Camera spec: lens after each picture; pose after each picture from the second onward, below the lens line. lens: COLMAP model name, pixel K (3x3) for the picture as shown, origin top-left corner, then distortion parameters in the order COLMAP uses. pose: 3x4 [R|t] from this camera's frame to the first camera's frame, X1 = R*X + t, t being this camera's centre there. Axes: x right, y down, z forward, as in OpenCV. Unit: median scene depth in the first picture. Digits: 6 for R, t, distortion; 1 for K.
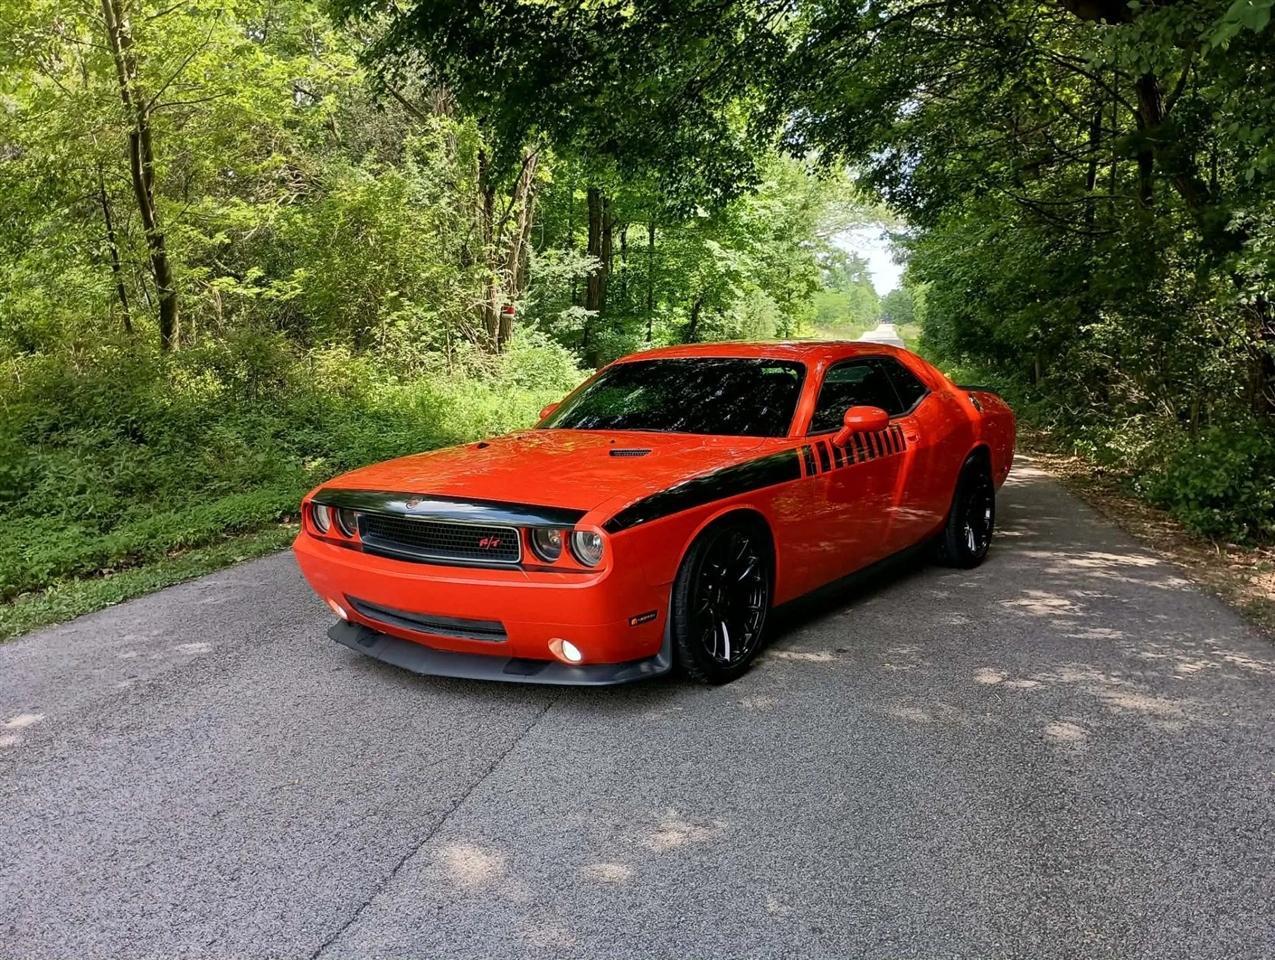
lens RADIAL K [[1062.5, 0, 637.5], [0, 1062.5, 480.0], [0, 0, 1]] dist [0.072284, -0.091779]
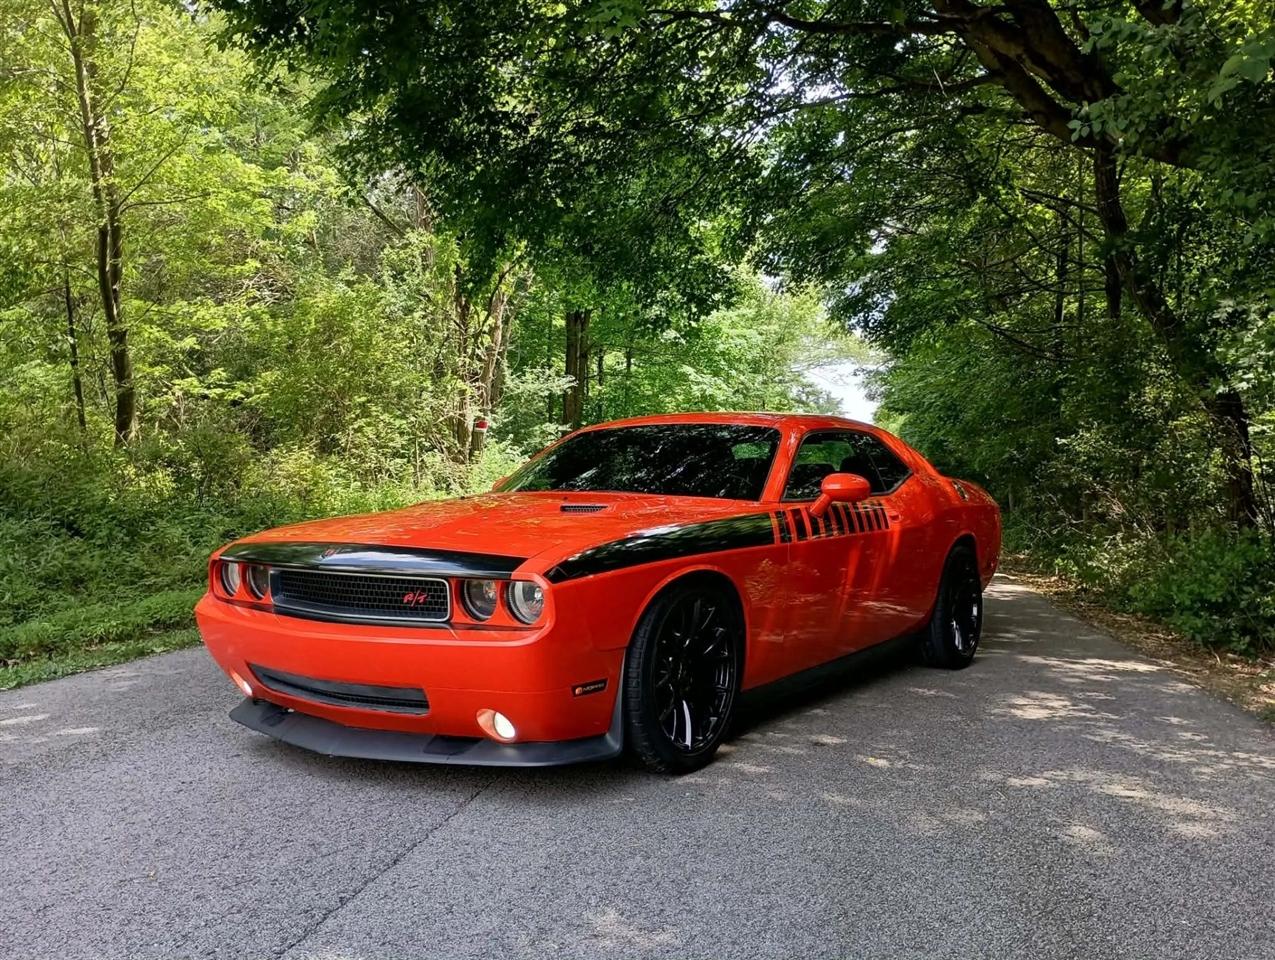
lens RADIAL K [[1062.5, 0, 637.5], [0, 1062.5, 480.0], [0, 0, 1]] dist [0.072284, -0.091779]
pose [[0.999502, 0.022431, 0.022207, 0.010620], [-0.019489, 0.991992, -0.124790, 0.035700], [-0.024828, 0.124295, 0.991935, 0.065119]]
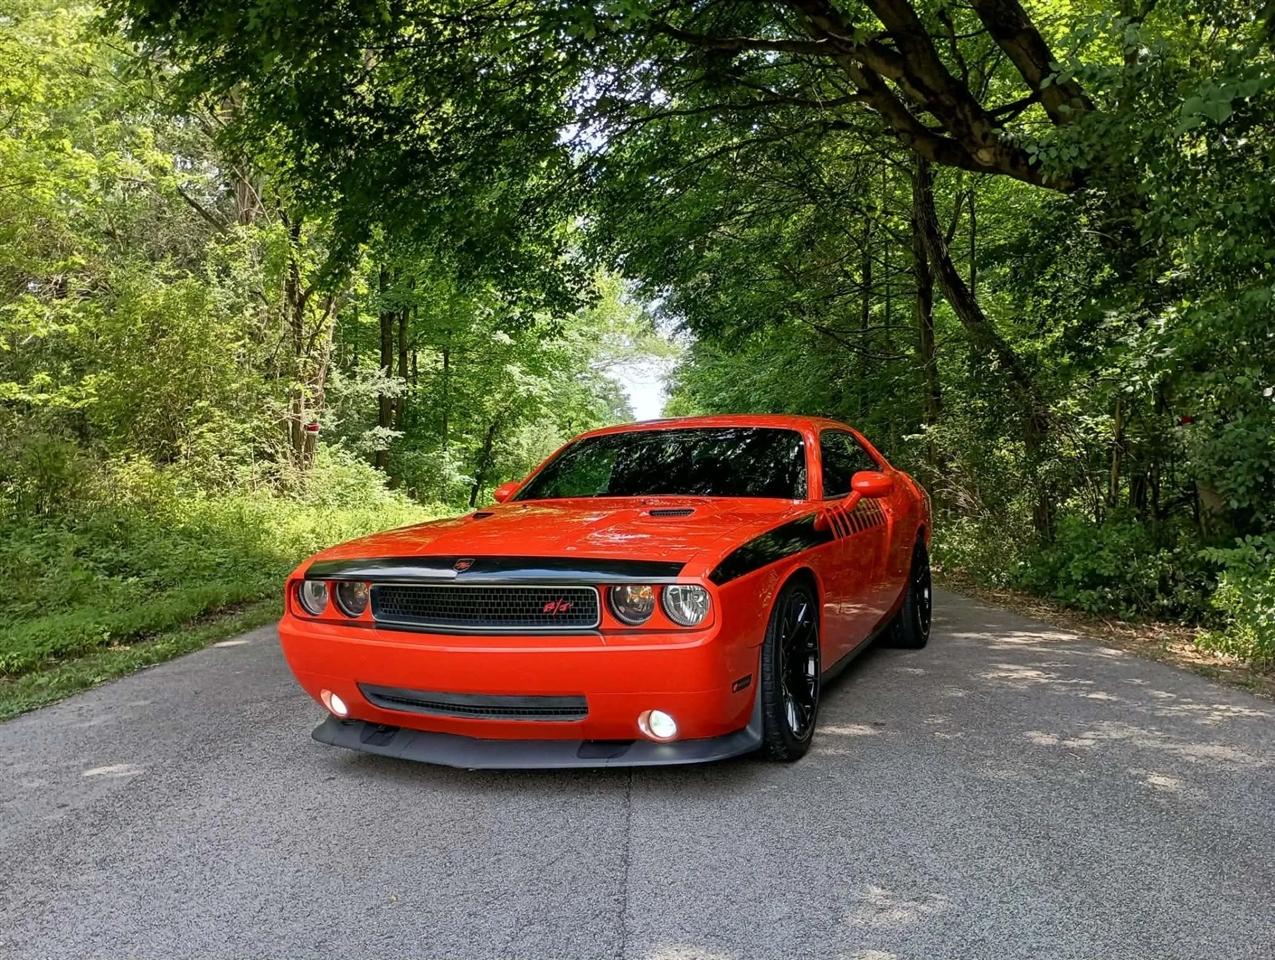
lens RADIAL K [[1062.5, 0, 637.5], [0, 1062.5, 480.0], [0, 0, 1]] dist [0.072284, -0.091779]
pose [[0.975483, -0.005848, 0.219999, -0.139641], [0.033130, 0.992157, -0.120526, 0.032935], [-0.217569, 0.124860, 0.968026, 0.064740]]
